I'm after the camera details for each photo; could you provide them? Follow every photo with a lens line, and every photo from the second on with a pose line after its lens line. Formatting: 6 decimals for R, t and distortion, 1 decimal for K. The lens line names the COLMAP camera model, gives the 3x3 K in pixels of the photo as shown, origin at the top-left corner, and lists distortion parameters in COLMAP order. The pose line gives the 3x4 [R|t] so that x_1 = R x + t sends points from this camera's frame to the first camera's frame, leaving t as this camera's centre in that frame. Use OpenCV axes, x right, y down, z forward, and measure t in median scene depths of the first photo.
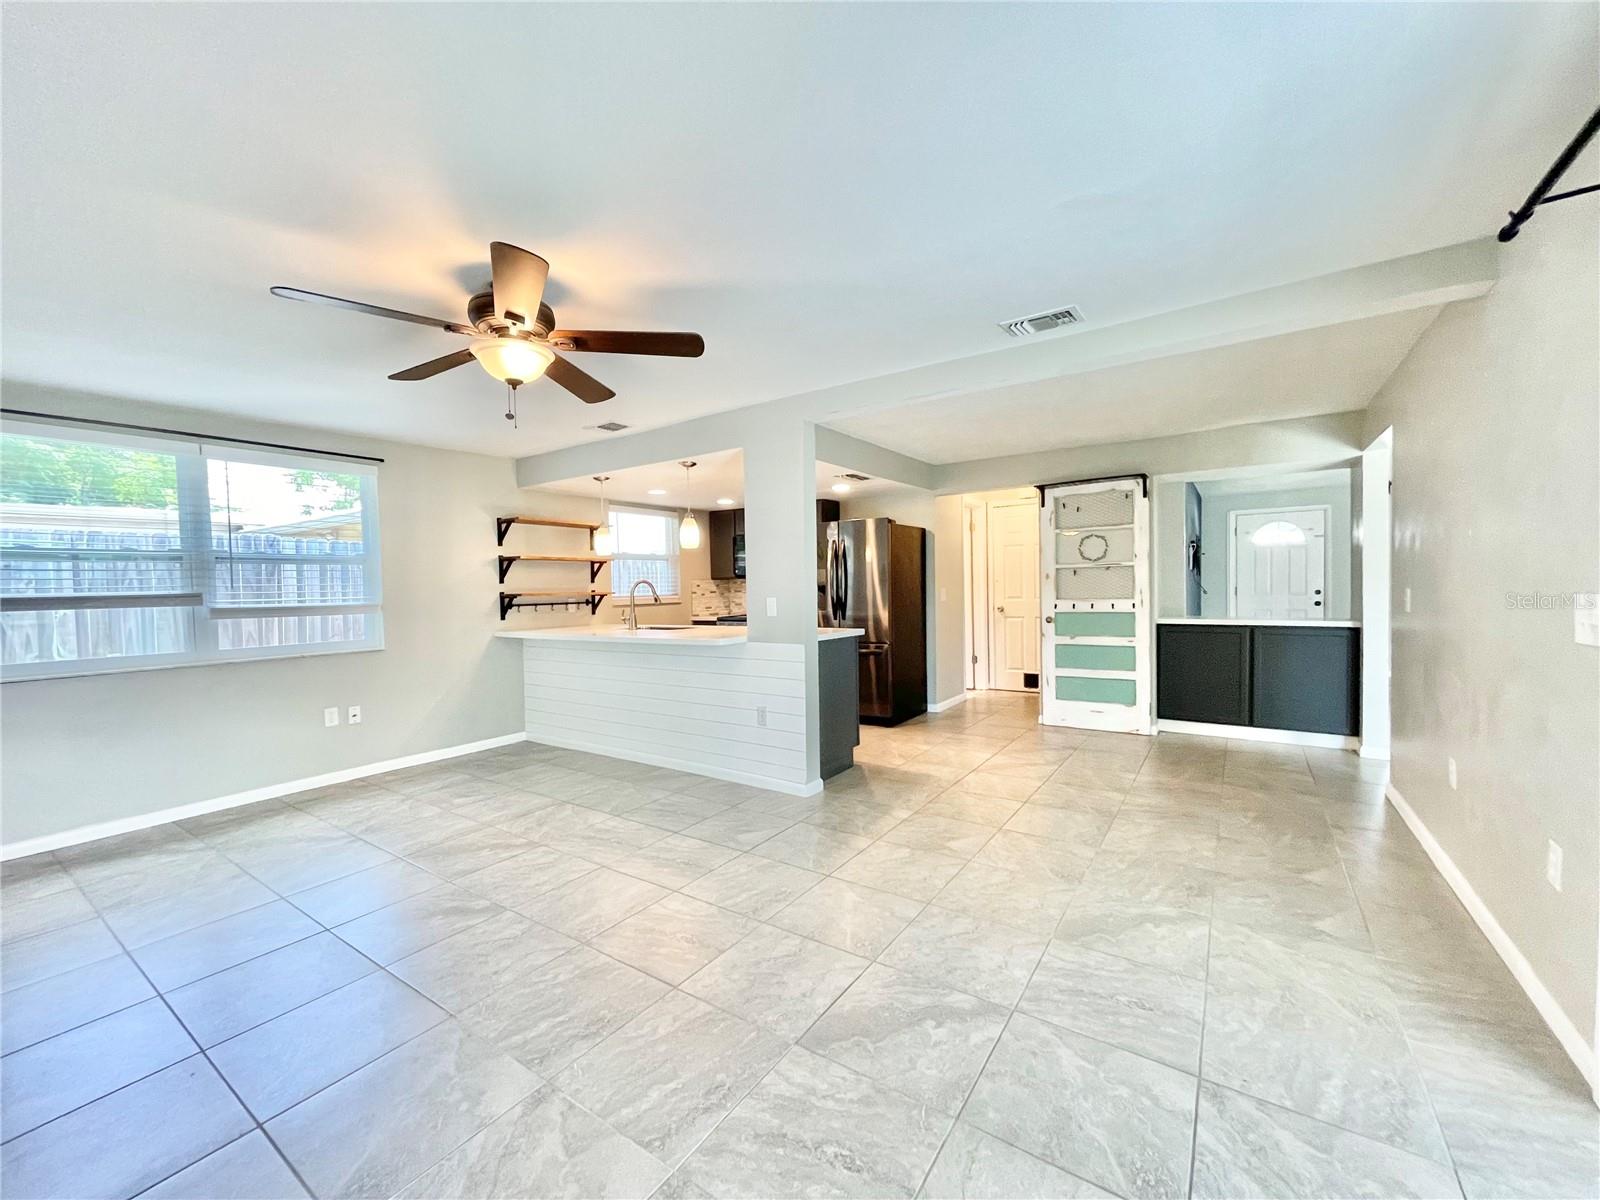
lens RADIAL K [[656.2, 0, 794.0], [0, 656.2, 568.6], [0, 0, 1]] dist [0.001455, 0.000149]
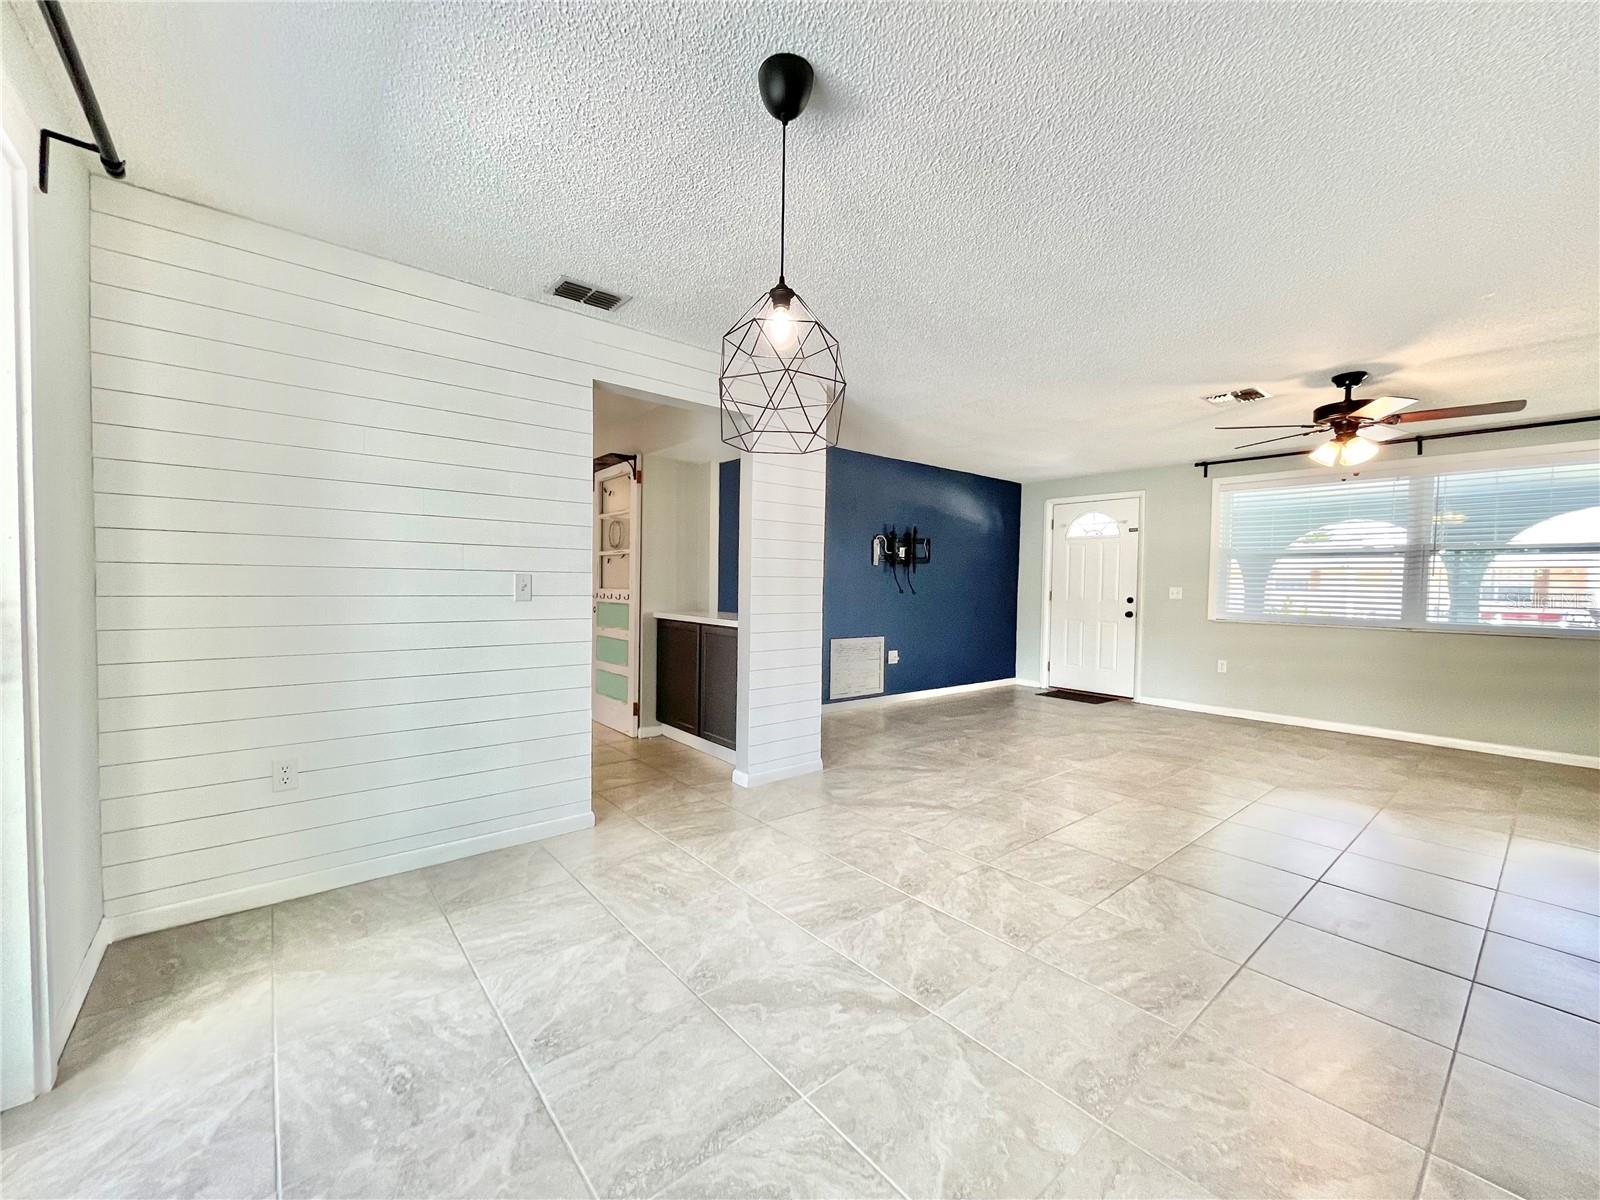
lens RADIAL K [[640.5, 0, 792.6], [0, 640.5, 608.0], [0, 0, 1]] dist [-0.013655, 0.009721]
pose [[0.959754, 0.049464, -0.276452, 0.898662], [-0.029020, 0.996565, 0.077561, -0.006762], [0.279339, -0.066417, 0.957893, 0.168243]]
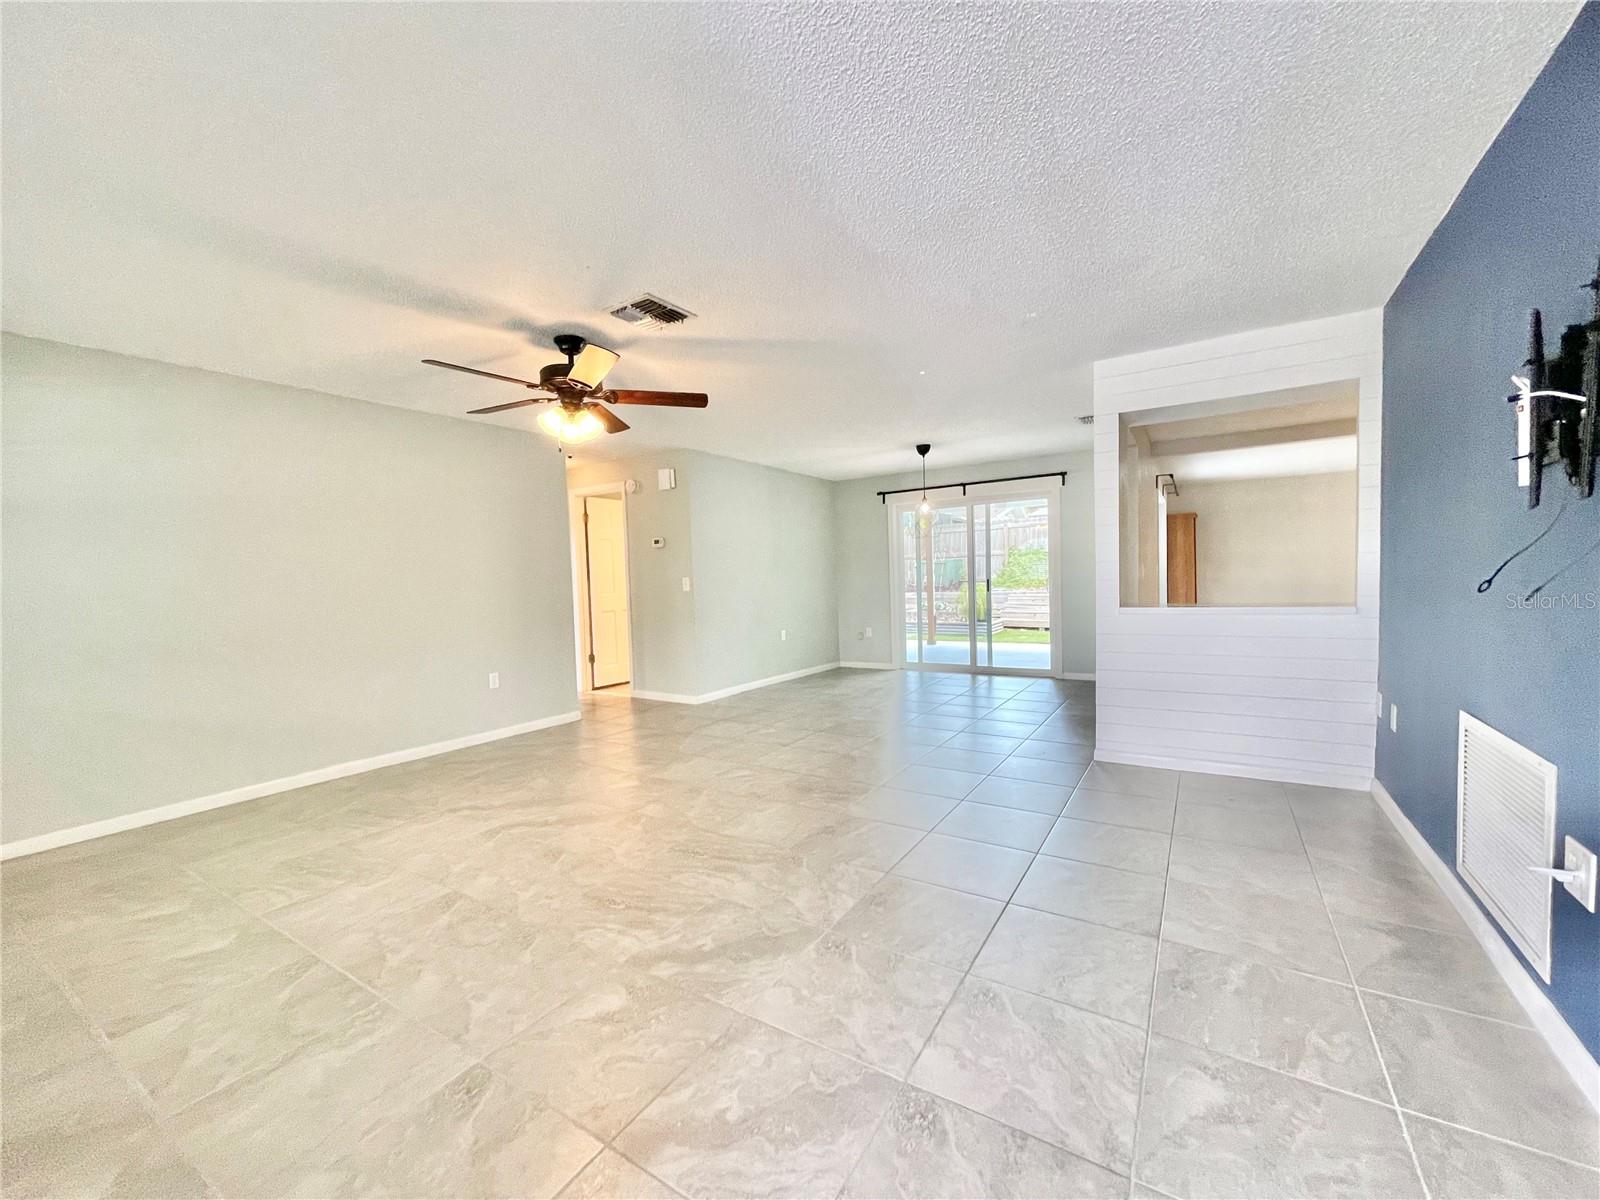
lens RADIAL K [[642.4, 0, 794.3], [0, 642.4, 606.1], [0, 0, 1]] dist [0.001200, 0.000399]
pose [[-0.998122, 0.053920, -0.029058, 1.074981], [0.053480, 0.998445, 0.015733, 0.032807], [0.029861, 0.014150, -0.999454, 1.515951]]
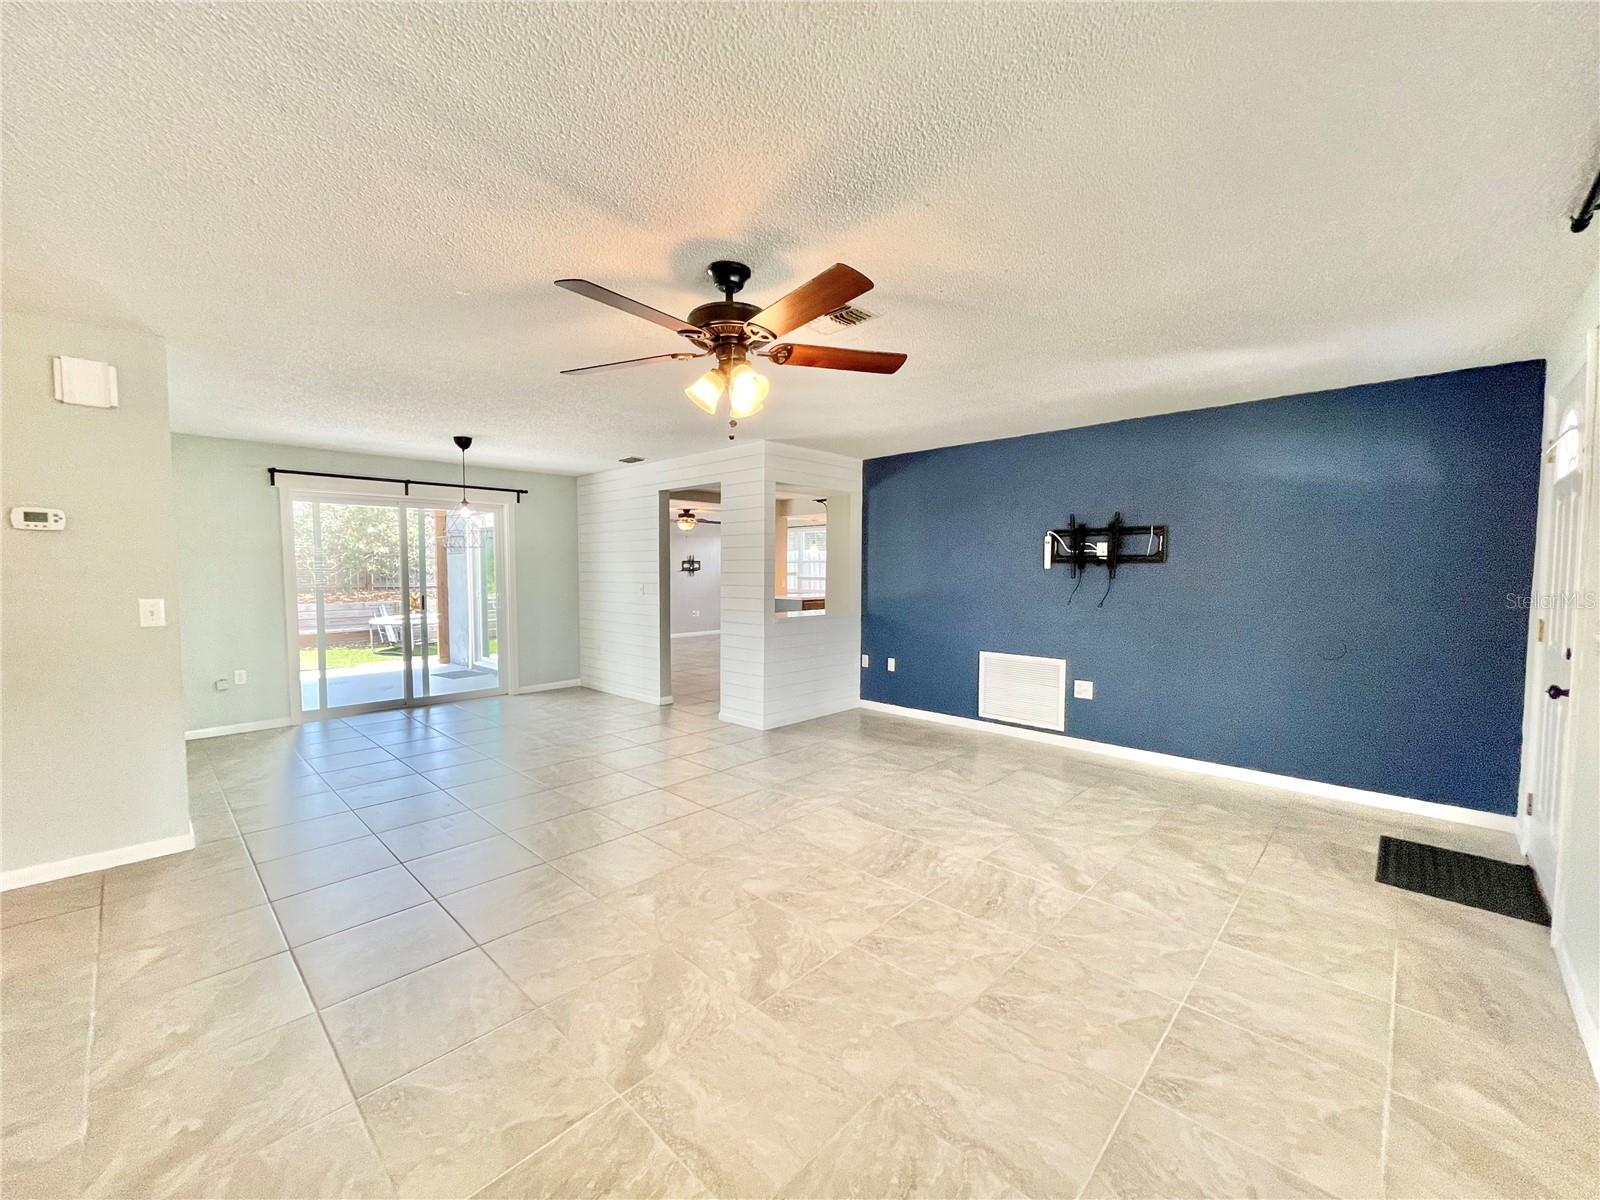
lens RADIAL K [[644.6, 0, 794.5], [0, 644.6, 603.1], [0, 0, 1]] dist [-0.003202, 0.000004]
pose [[-0.164594, 0.071907, -0.983737, 1.643228], [0.031851, 0.997207, 0.067563, -0.021888], [0.985847, -0.020212, -0.166425, 1.044650]]
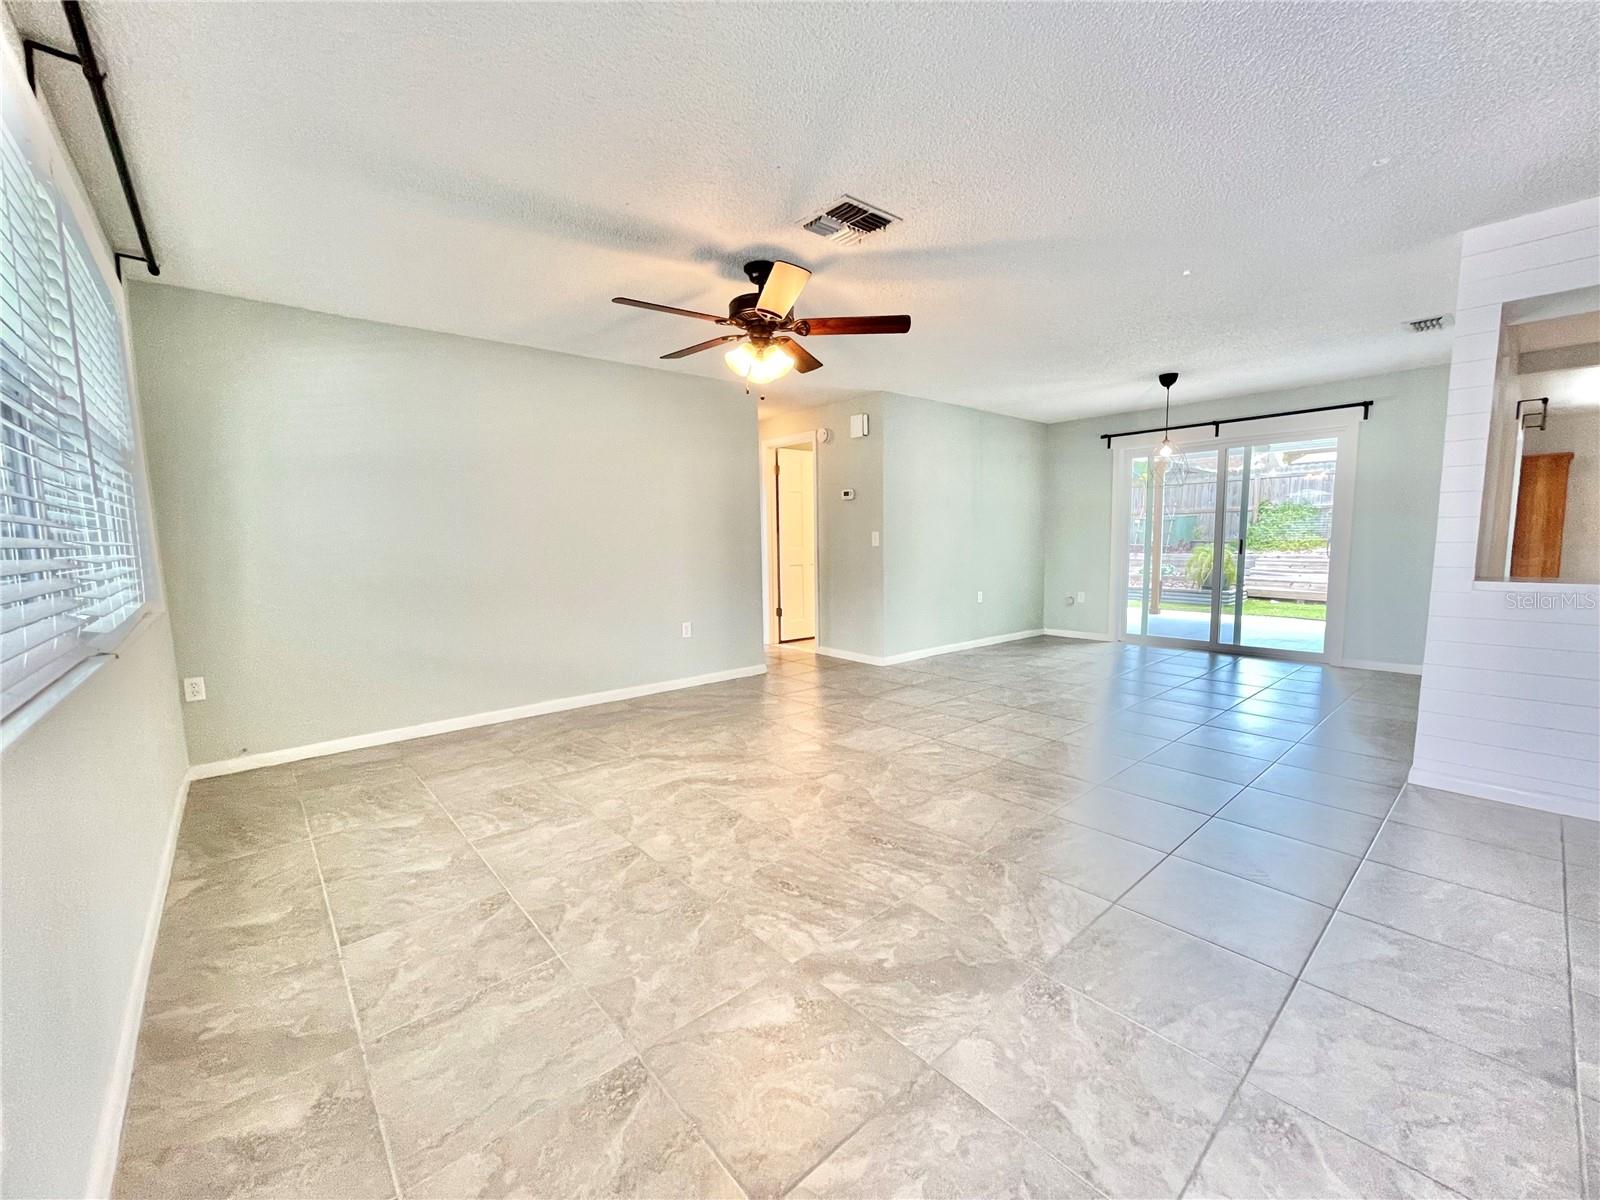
lens RADIAL K [[644.6, 0, 794.5], [0, 644.6, 603.1], [0, 0, 1]] dist [-0.003202, 0.000004]
pose [[-0.966007, 0.009835, 0.258329, 1.085762], [0.028325, 0.997287, 0.067951, 0.032115], [-0.256960, 0.072958, -0.963664, 1.453409]]
